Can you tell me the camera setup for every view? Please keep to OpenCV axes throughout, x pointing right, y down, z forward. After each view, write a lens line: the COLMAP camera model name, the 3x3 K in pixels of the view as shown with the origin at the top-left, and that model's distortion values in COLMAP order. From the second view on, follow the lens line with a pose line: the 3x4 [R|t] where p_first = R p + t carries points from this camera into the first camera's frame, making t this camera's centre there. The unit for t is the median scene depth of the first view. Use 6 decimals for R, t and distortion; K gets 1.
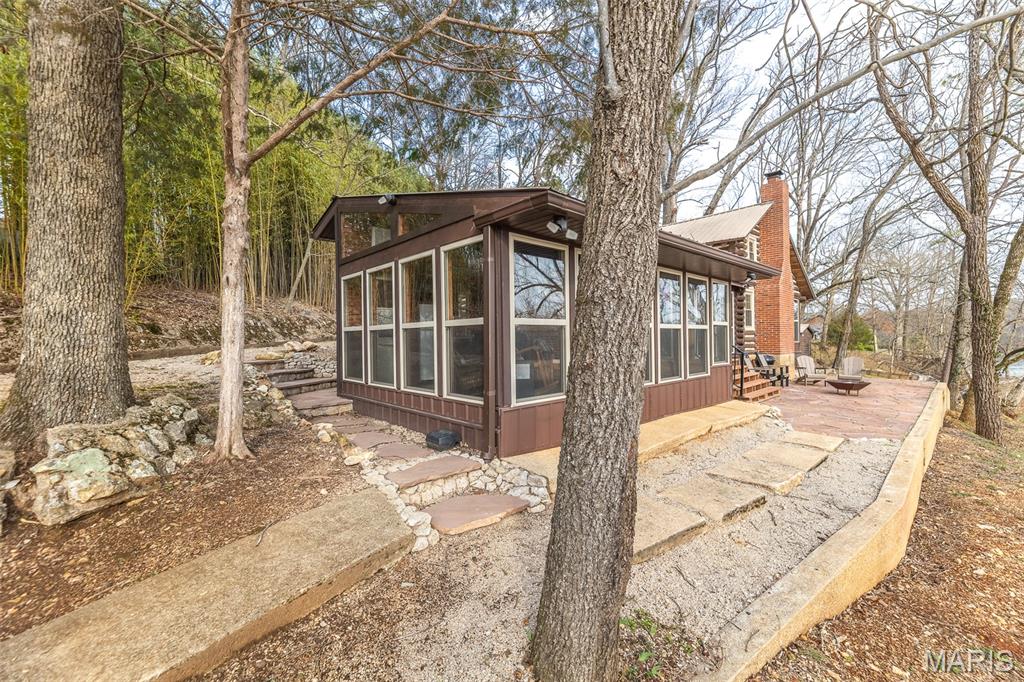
lens RADIAL K [[406.7, 0, 512.0], [0, 406.7, 339.7], [0, 0, 1]] dist [0.000920, 0.000187]
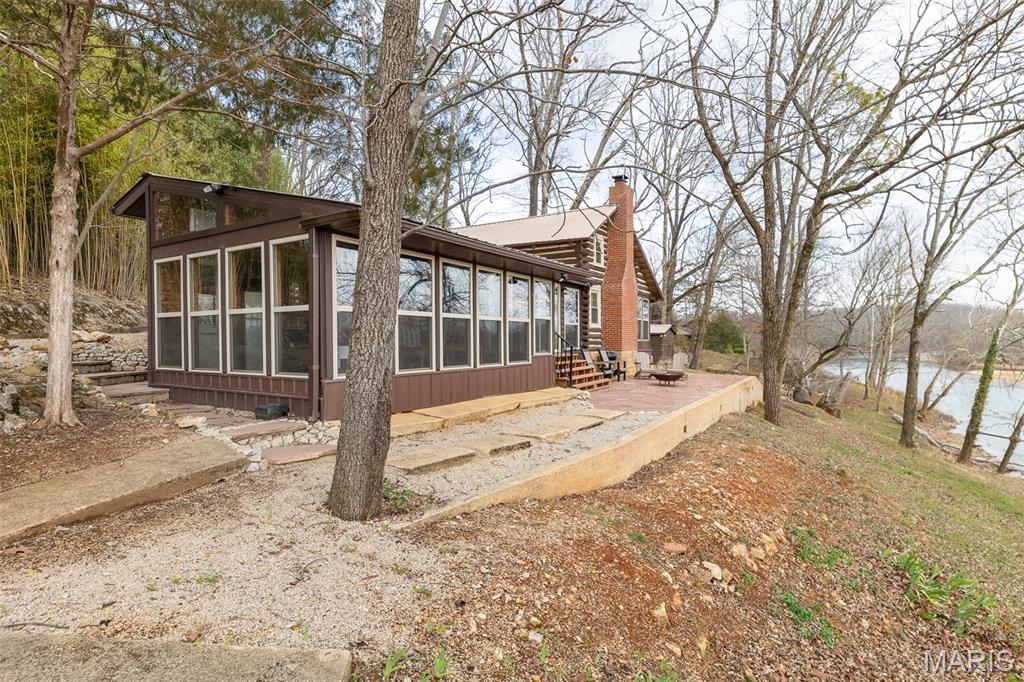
lens RADIAL K [[505.3, 0, 511.0], [0, 505.3, 345.8], [0, 0, 1]] dist [-0.000574, 0.000560]
pose [[0.962661, 0.004019, 0.270680, 0.078356], [-0.006062, 0.999959, 0.006711, 0.041671], [-0.270642, -0.008101, 0.962646, -0.457473]]
